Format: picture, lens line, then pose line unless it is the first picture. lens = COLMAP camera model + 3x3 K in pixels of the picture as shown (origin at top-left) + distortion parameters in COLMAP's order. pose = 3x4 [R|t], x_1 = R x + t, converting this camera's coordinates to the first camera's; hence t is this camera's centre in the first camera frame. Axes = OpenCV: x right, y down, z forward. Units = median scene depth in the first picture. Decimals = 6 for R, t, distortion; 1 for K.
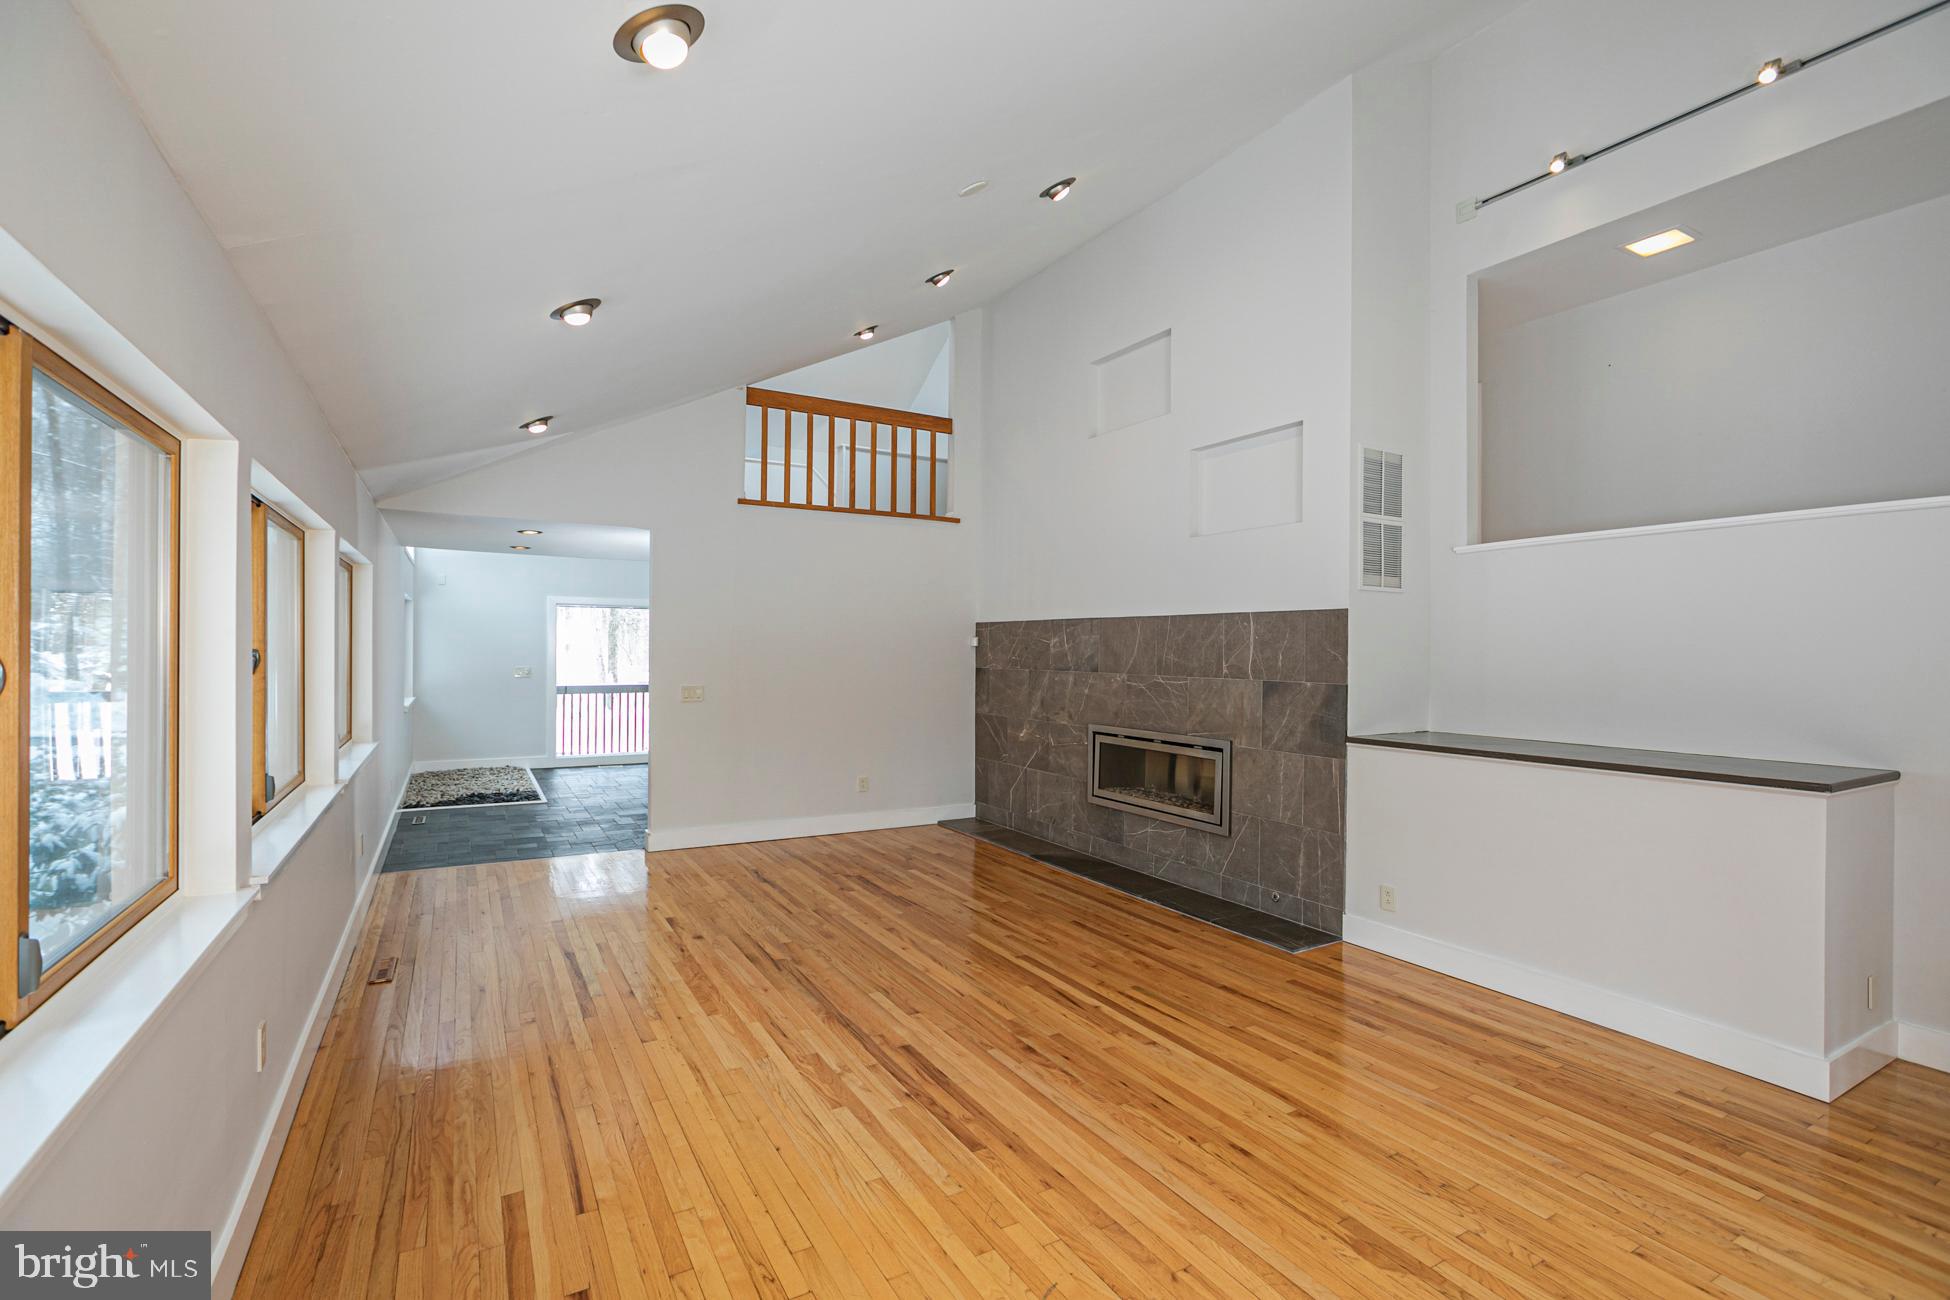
lens RADIAL K [[903.9, 0, 986.4], [0, 903.9, 648.6], [0, 0, 1]] dist [-0.015565, 0.009279]
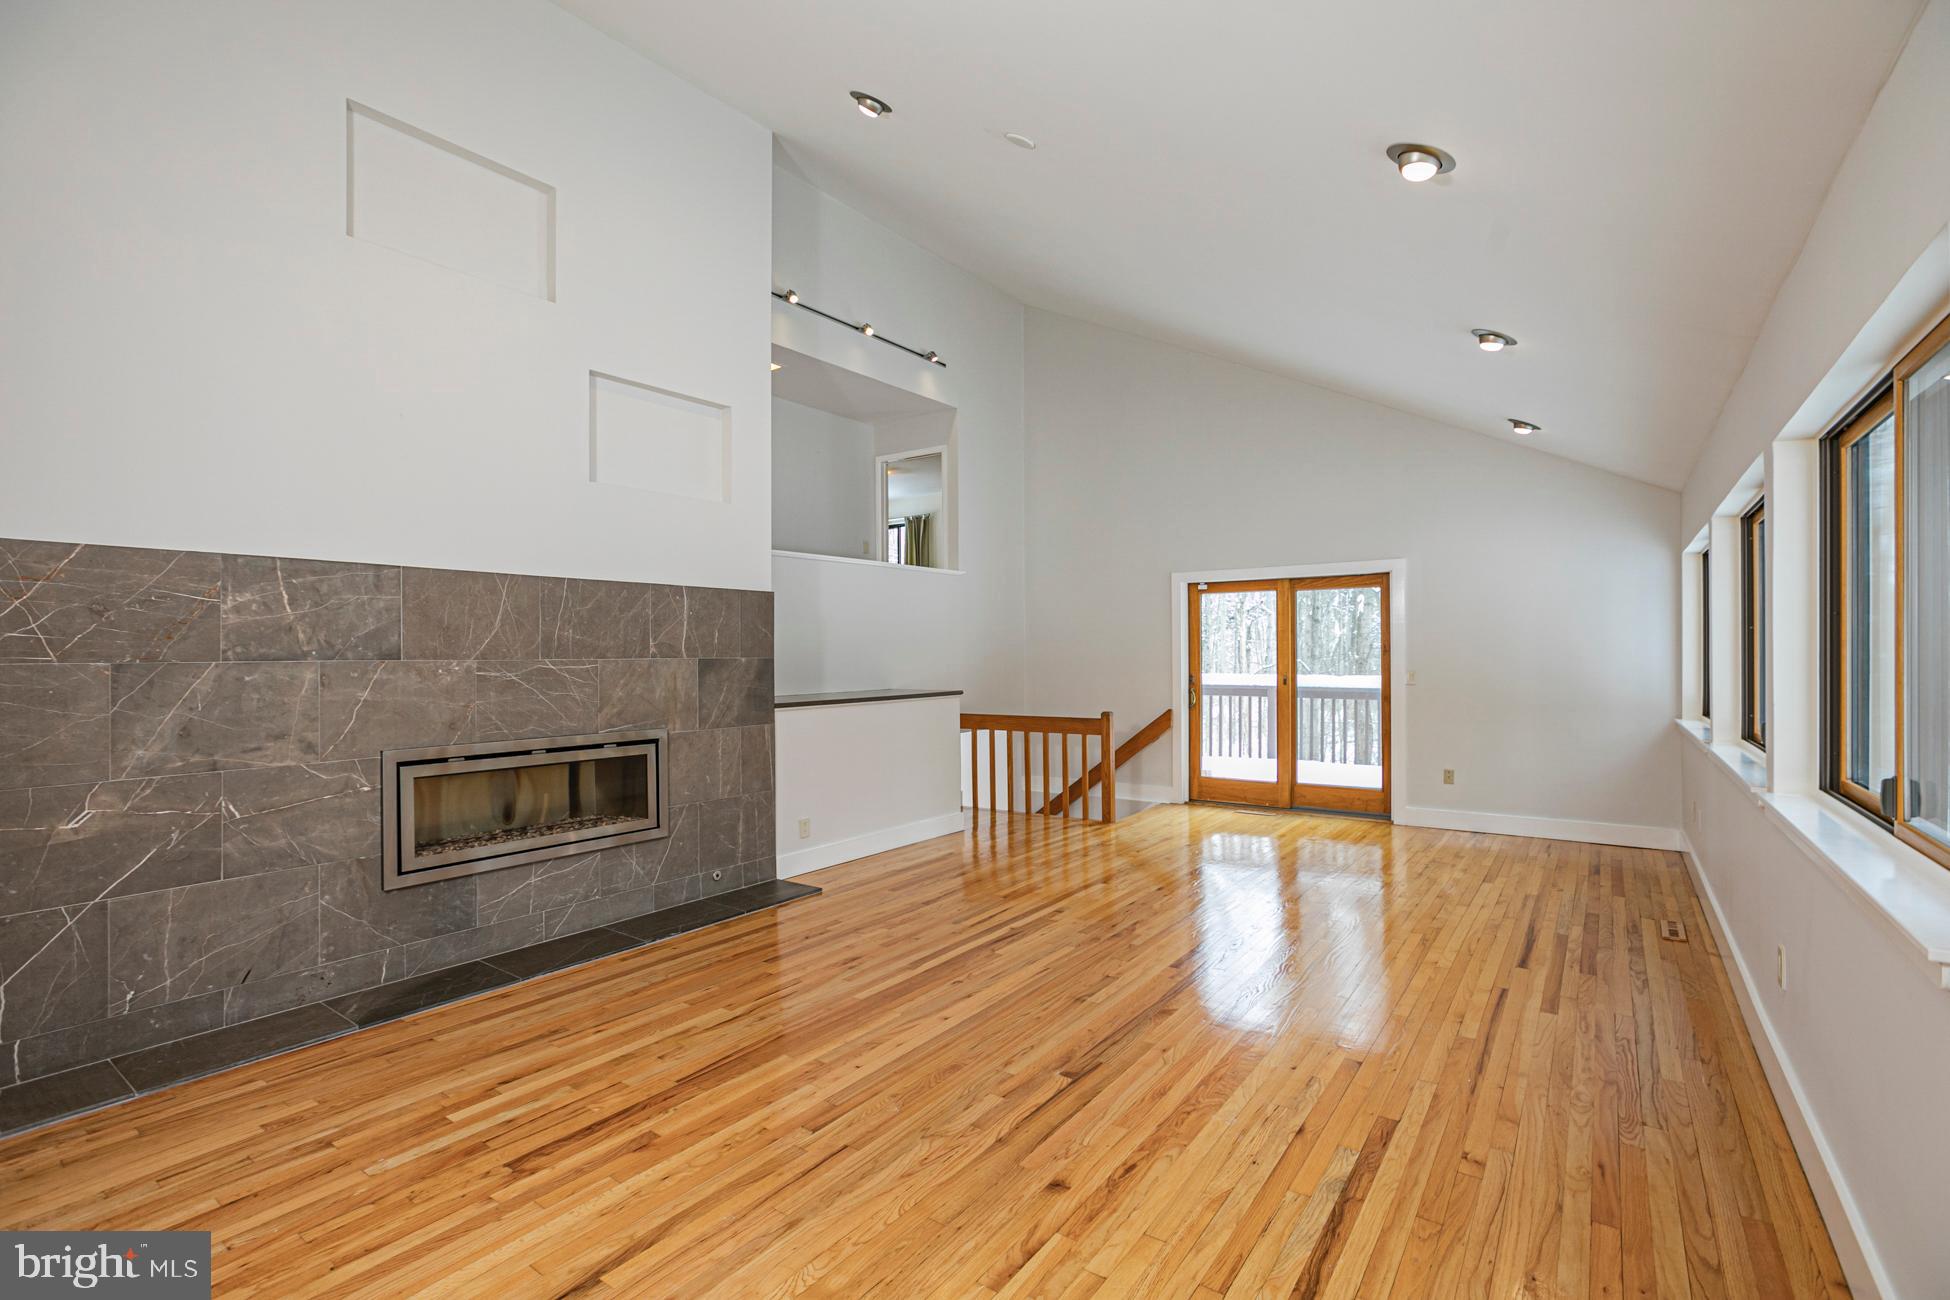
lens RADIAL K [[903.9, 0, 939.5], [0, 903.9, 655.4], [0, 0, 1]] dist [-0.015565, 0.009279]
pose [[-0.386016, -0.004937, 0.922479, -0.662112], [0.003839, 0.999968, 0.006958, 0.025628], [-0.922484, 0.006227, -0.385985, 1.108491]]
